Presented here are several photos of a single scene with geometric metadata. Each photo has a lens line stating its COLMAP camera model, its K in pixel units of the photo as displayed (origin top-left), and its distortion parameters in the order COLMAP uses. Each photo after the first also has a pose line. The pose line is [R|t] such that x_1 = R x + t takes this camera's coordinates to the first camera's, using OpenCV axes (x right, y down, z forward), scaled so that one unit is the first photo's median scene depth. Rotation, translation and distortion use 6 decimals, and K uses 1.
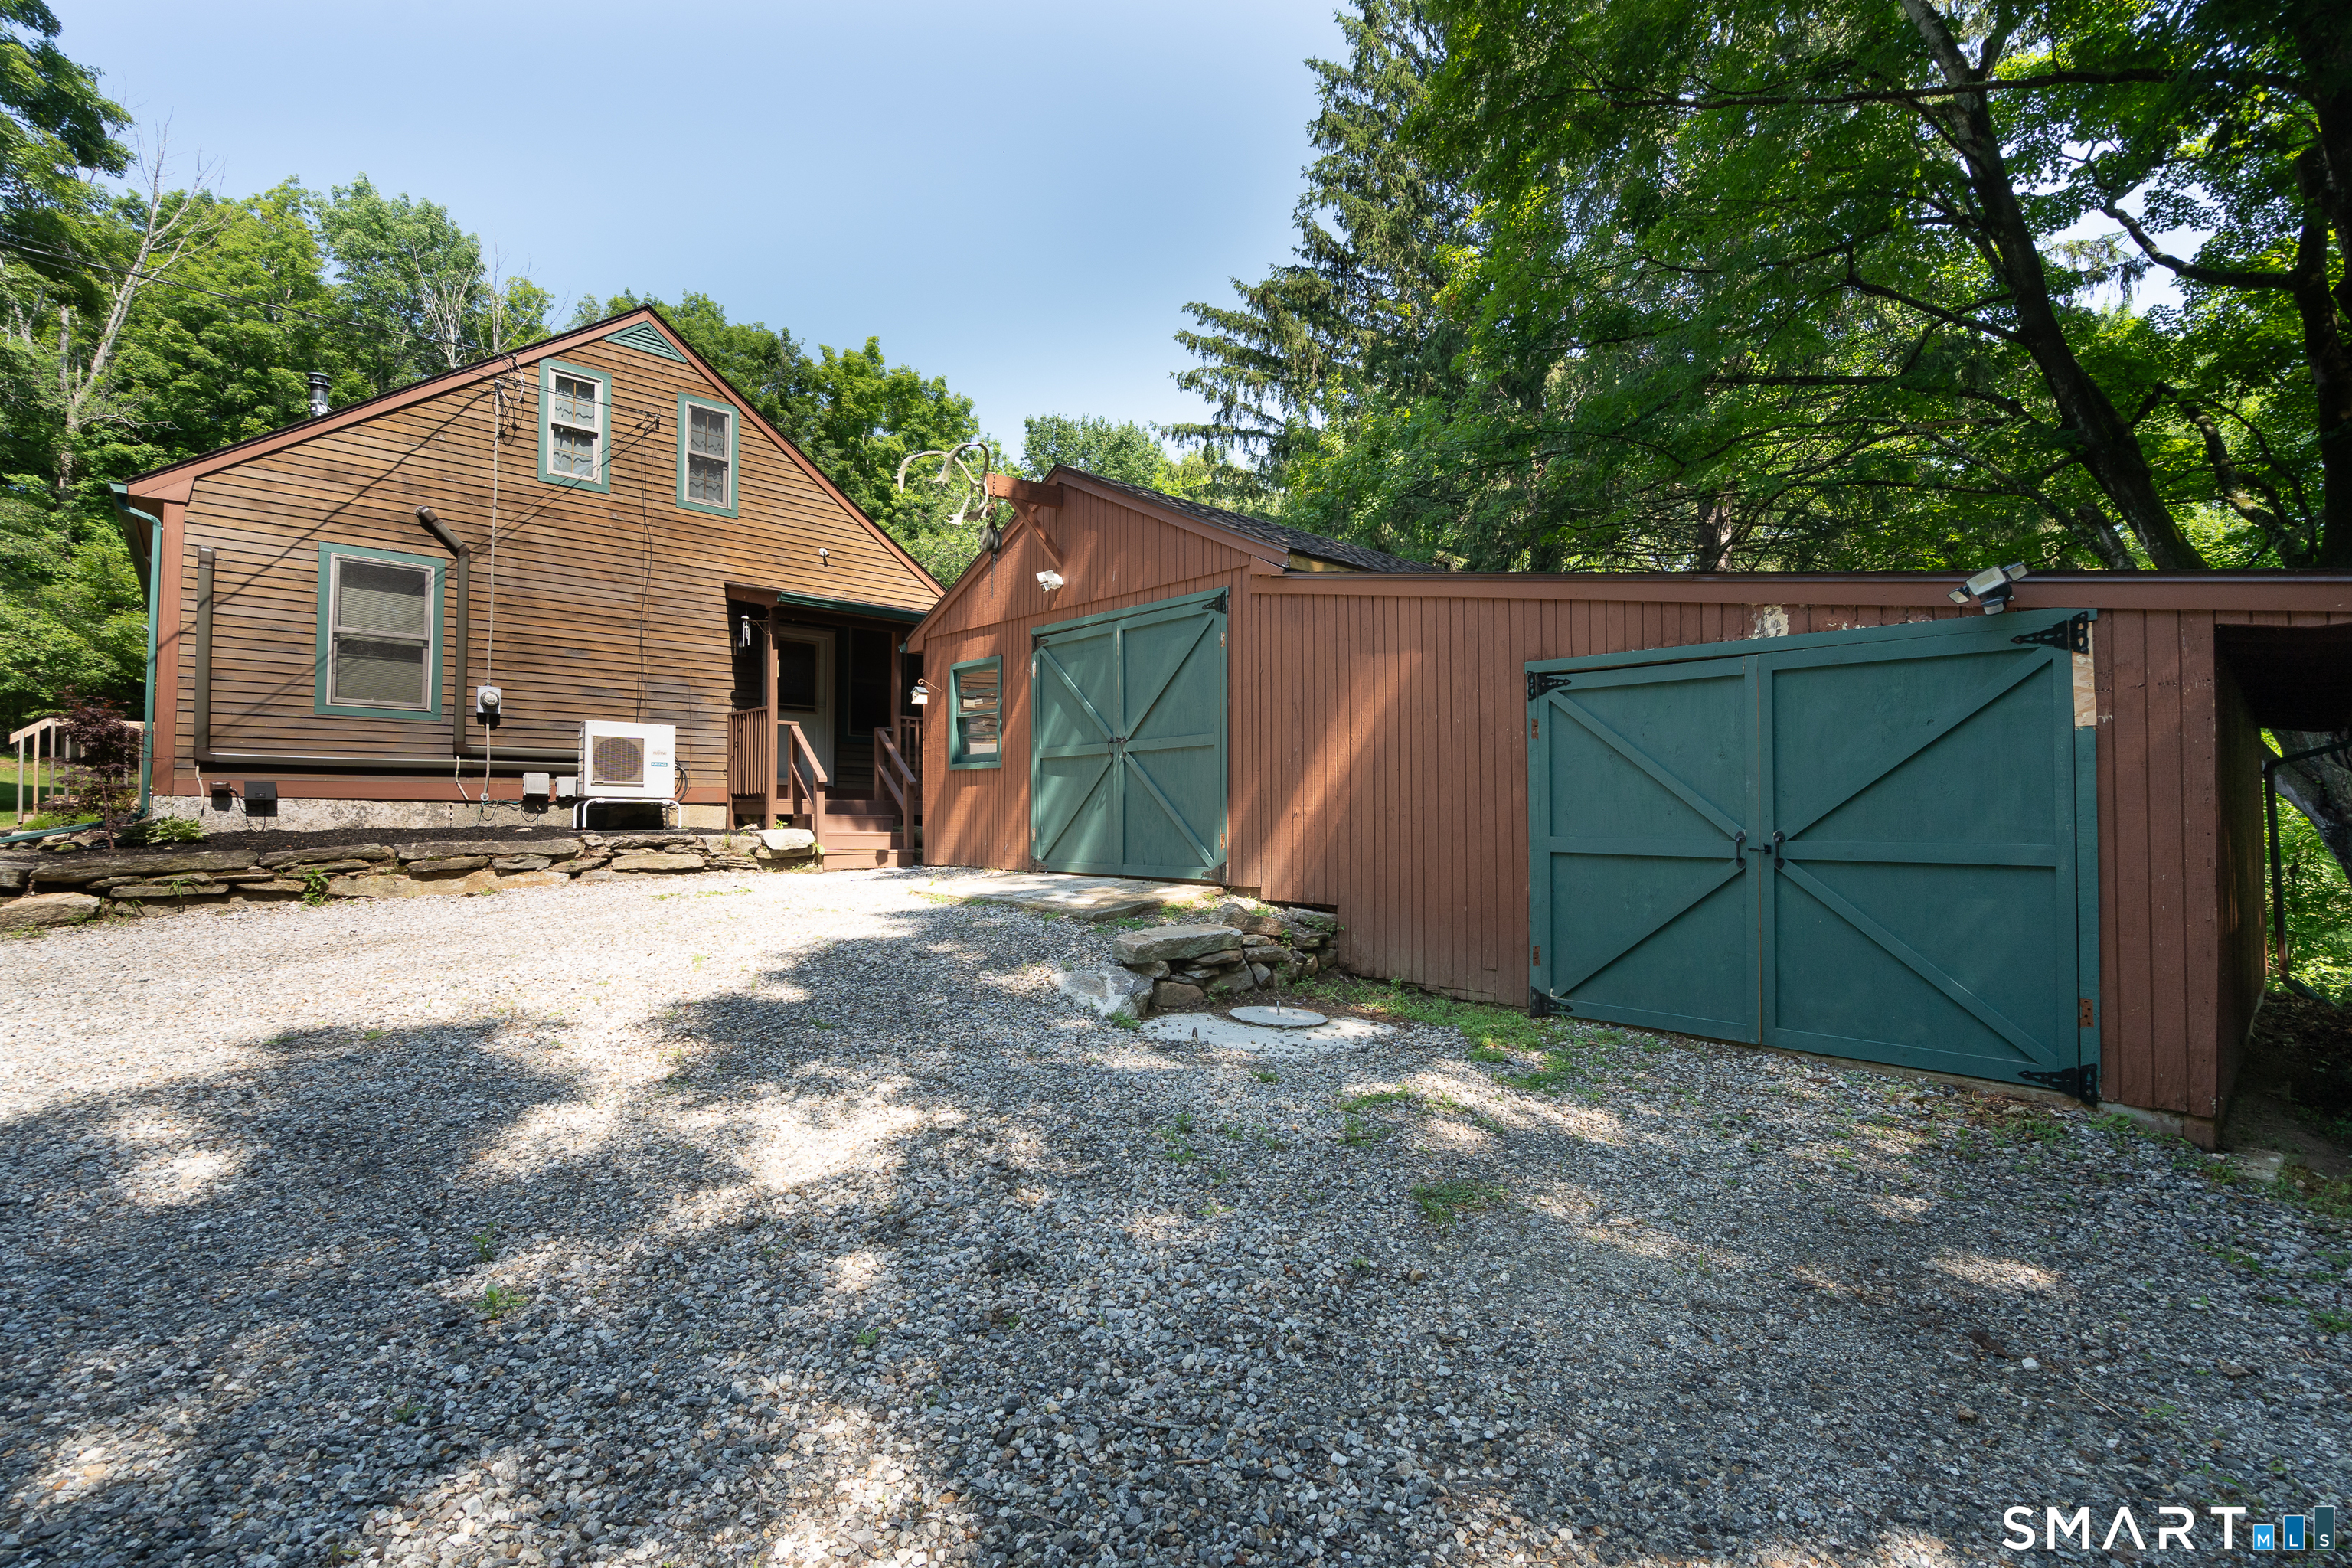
lens RADIAL K [[1057.2, 0, 1177.6], [0, 1057.2, 800.9], [0, 0, 1]] dist [-0.009496, -0.000572]
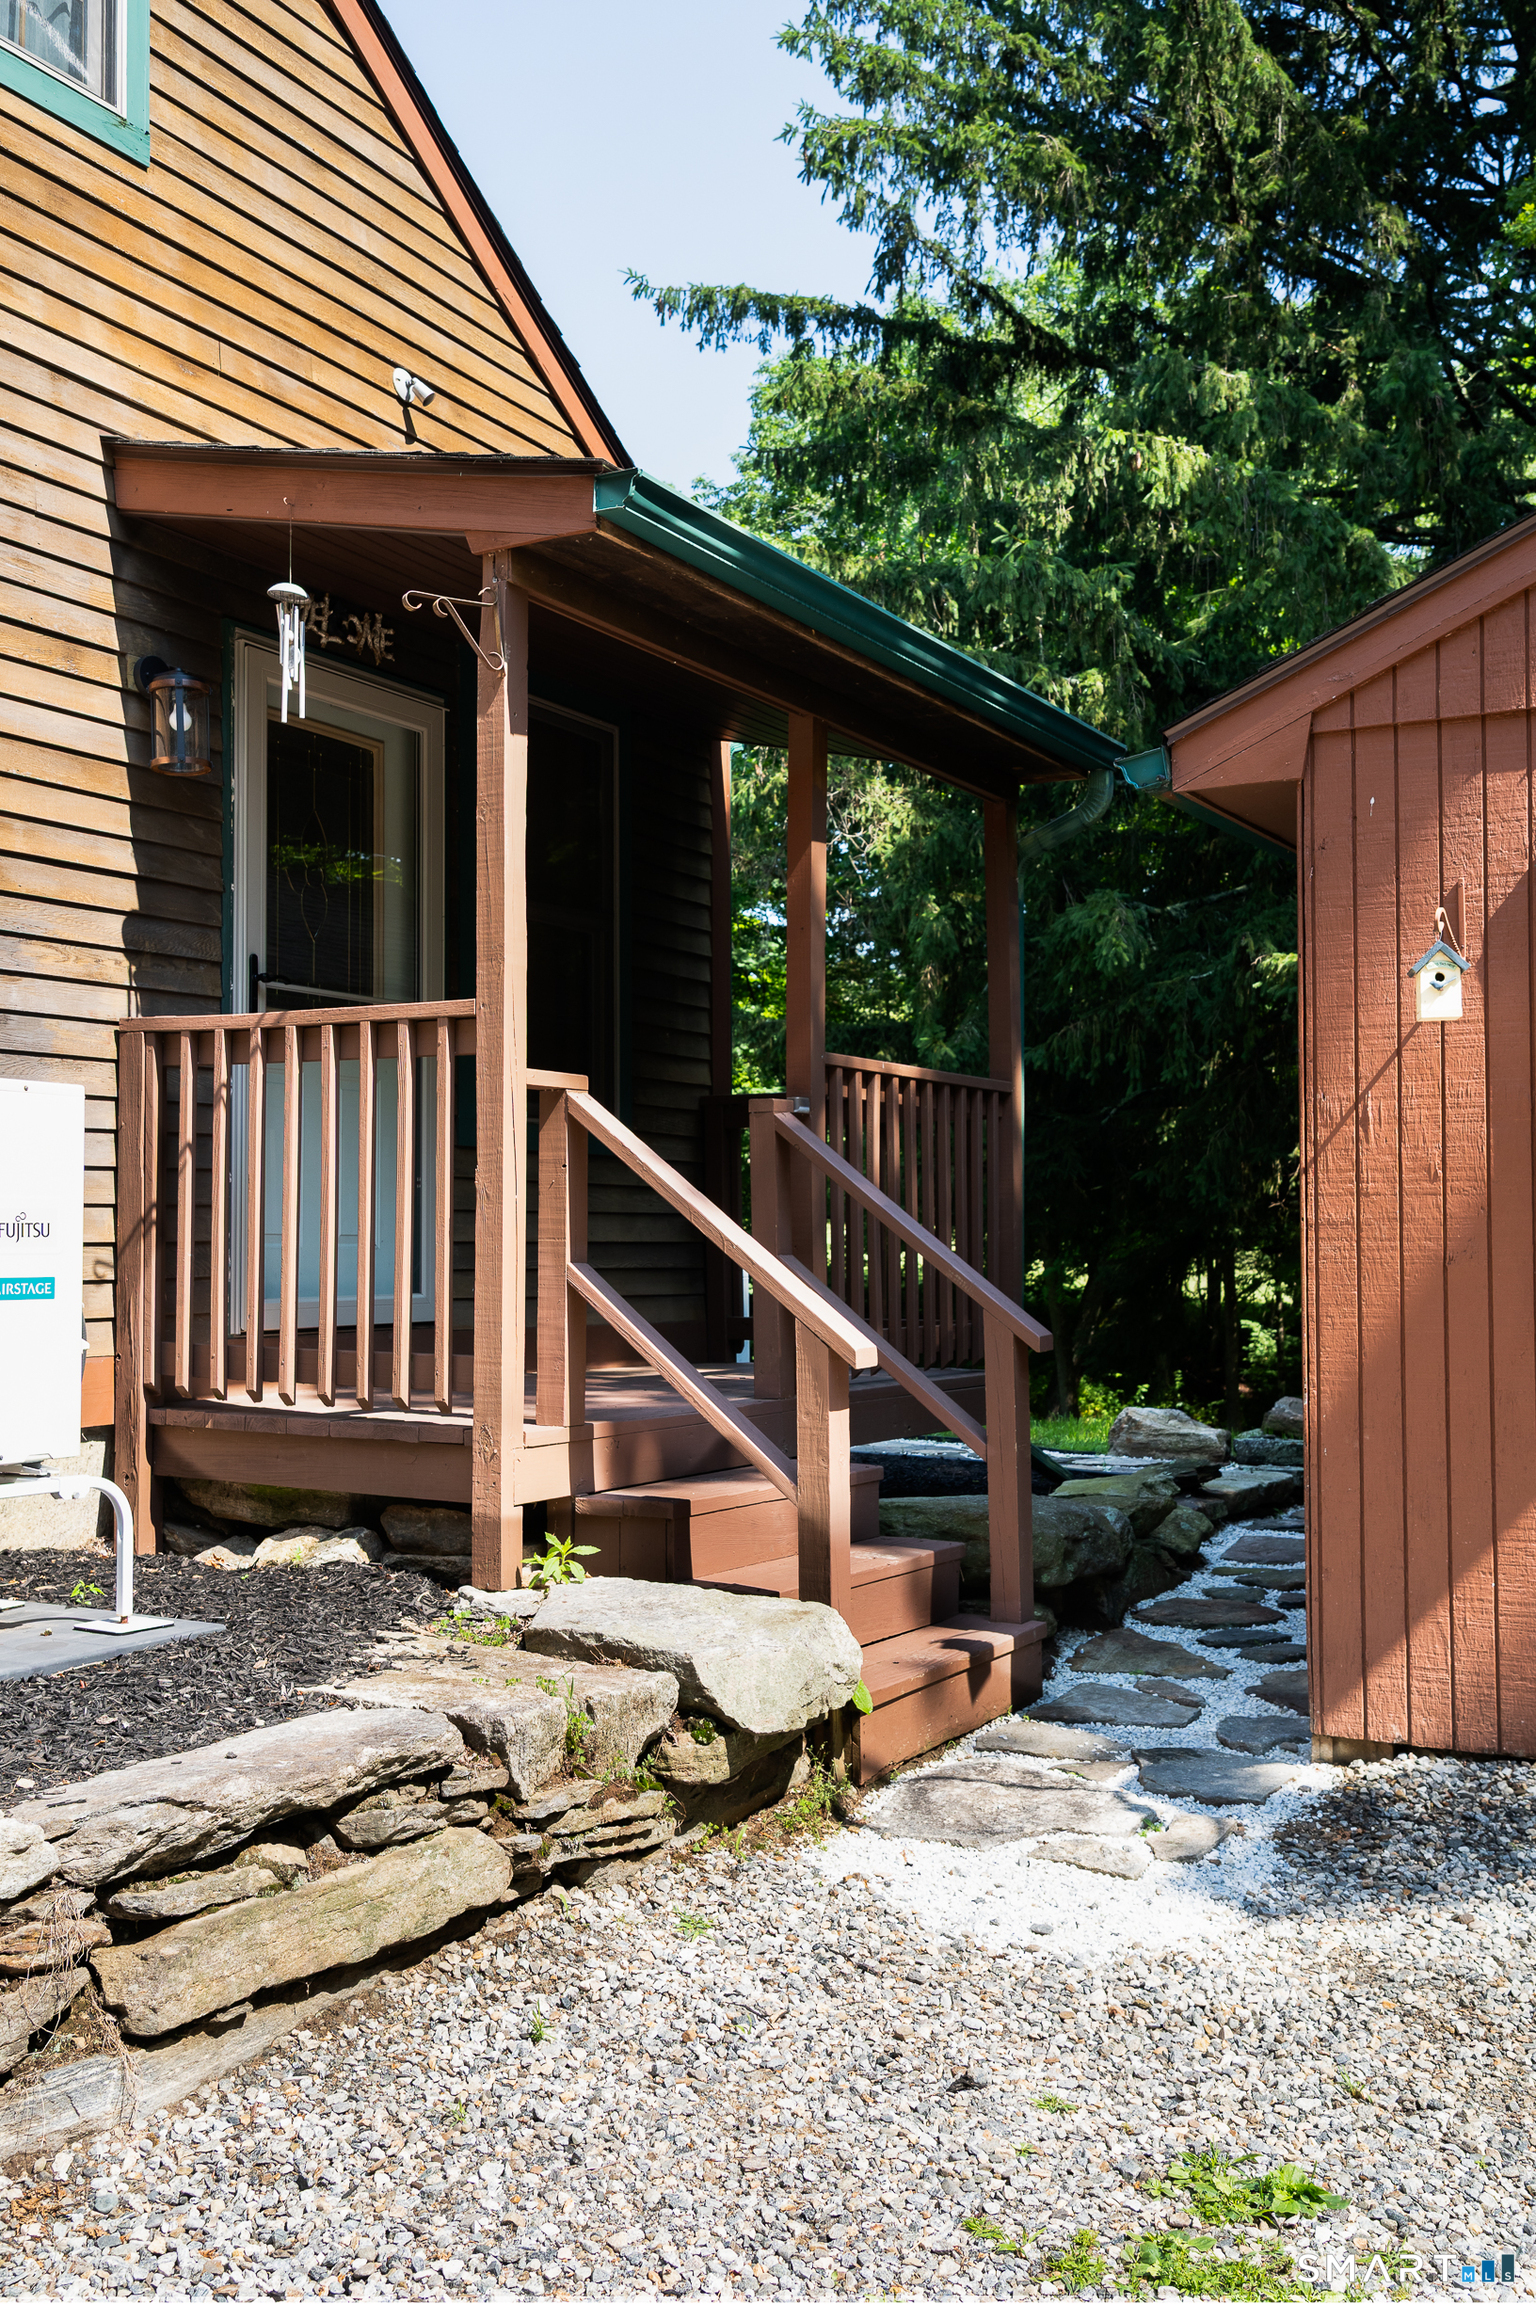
lens RADIAL K [[2135.4, 0, 772.8], [0, 2135.4, 1151.2], [0, 0, 1]] dist [0.020768, 0.000000]
pose [[0.955877, 0.015569, 0.293354, -0.467882], [-0.008758, 0.999661, -0.024517, -0.049843], [-0.293637, 0.020866, 0.955689, 0.579634]]
